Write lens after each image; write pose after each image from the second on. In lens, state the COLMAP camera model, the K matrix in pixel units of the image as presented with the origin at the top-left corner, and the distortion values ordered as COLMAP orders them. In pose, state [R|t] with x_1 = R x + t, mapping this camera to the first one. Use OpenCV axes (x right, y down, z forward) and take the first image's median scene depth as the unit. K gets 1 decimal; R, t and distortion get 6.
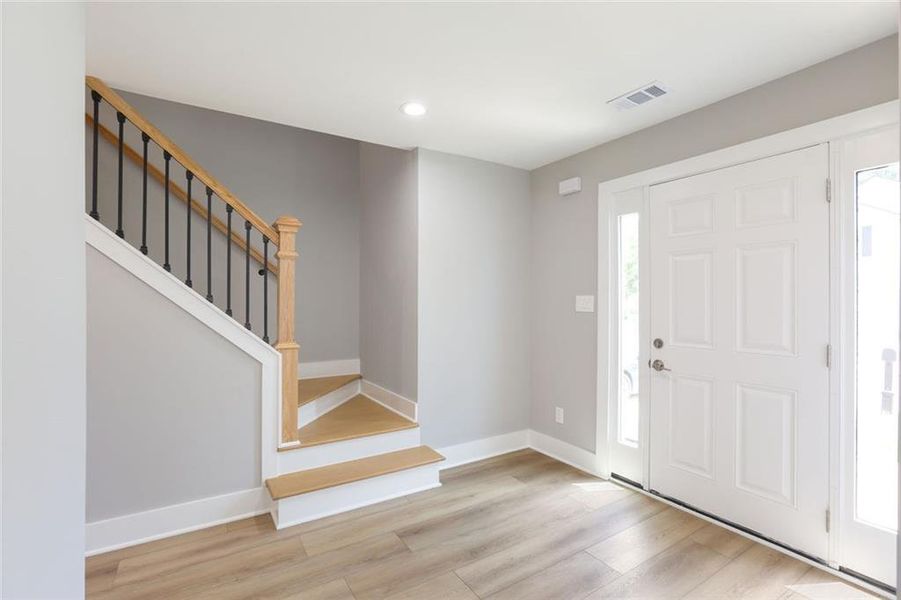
lens RADIAL K [[411.8, 0, 451.8], [0, 411.8, 298.0], [0, 0, 1]] dist [-0.048063, 0.017738]
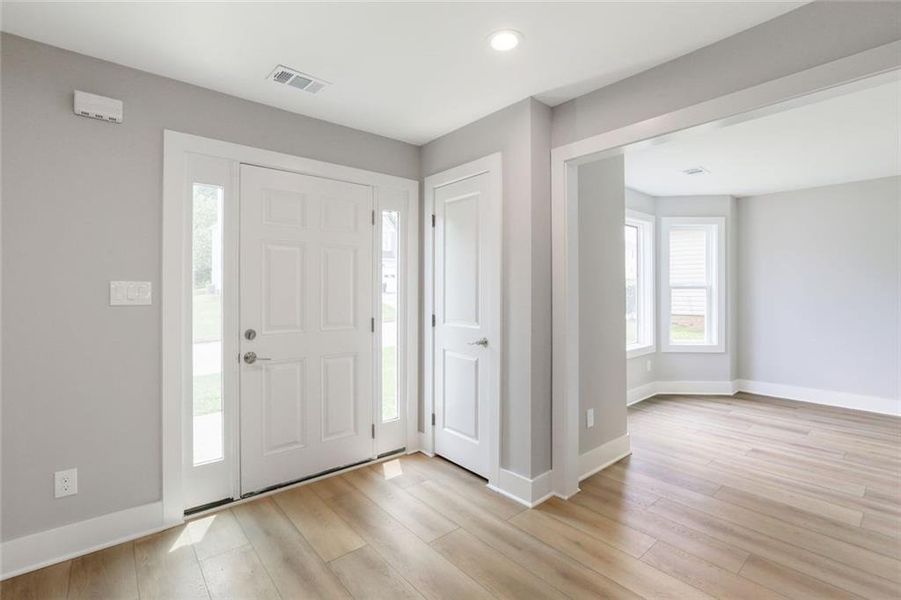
lens RADIAL K [[416.0, 0, 445.8], [0, 416.0, 293.0], [0, 0, 1]] dist [-0.042095, 0.022686]
pose [[-0.140599, -0.004293, 0.990057, -0.516433], [-0.003506, 0.999986, 0.003838, 0.010524], [-0.990060, -0.002931, -0.140612, 0.711472]]
